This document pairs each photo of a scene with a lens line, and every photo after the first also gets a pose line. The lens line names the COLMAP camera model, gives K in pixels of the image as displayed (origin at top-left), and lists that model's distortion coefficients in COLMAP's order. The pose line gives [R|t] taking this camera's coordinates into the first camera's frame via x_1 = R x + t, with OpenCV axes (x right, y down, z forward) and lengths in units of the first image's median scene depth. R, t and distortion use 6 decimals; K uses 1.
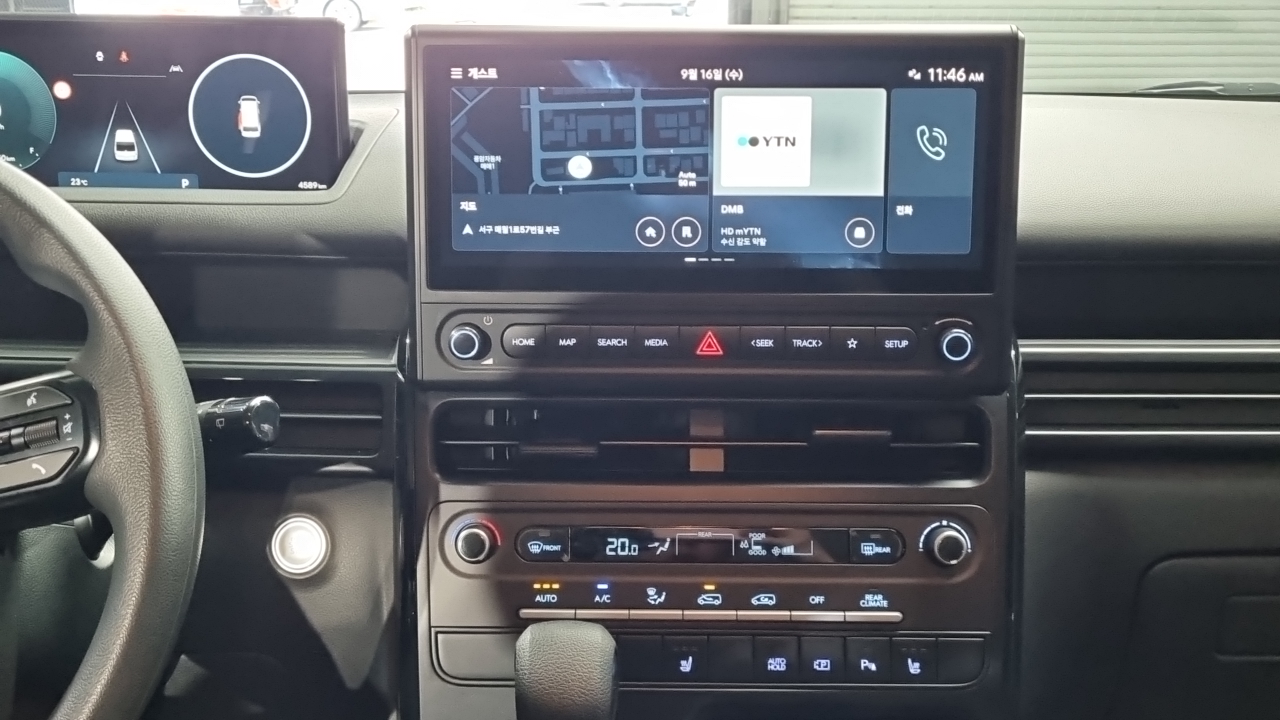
lens RADIAL K [[1355.6, 0, 641.9], [0, 1355.6, 337.9], [0, 0, 1]] dist [0.020080, 0.000000]
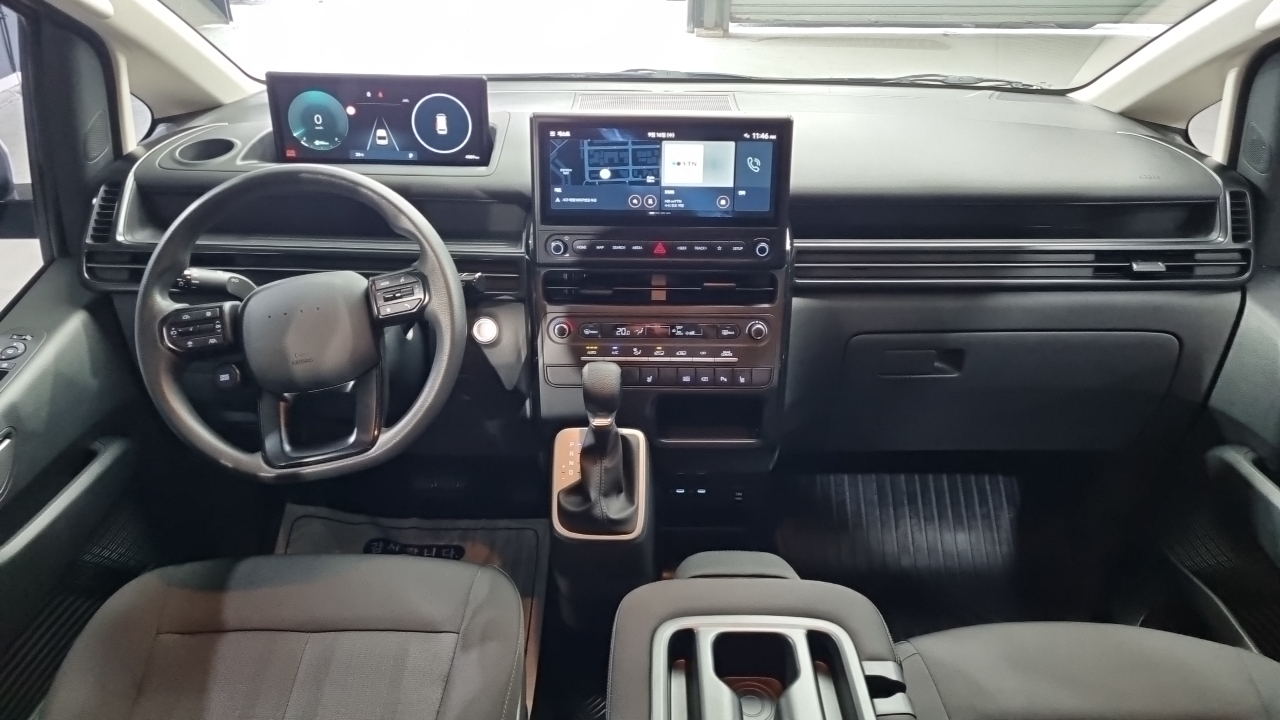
lens RADIAL K [[953.3, 0, 654.8], [0, 953.3, 341.3], [0, 0, 1]] dist [0.031690, -0.033251]
pose [[0.999558, -0.000529, 0.029740, -0.008745], [-0.005034, 0.982411, 0.186662, -0.146219], [-0.029316, -0.186729, 0.981974, -0.670928]]
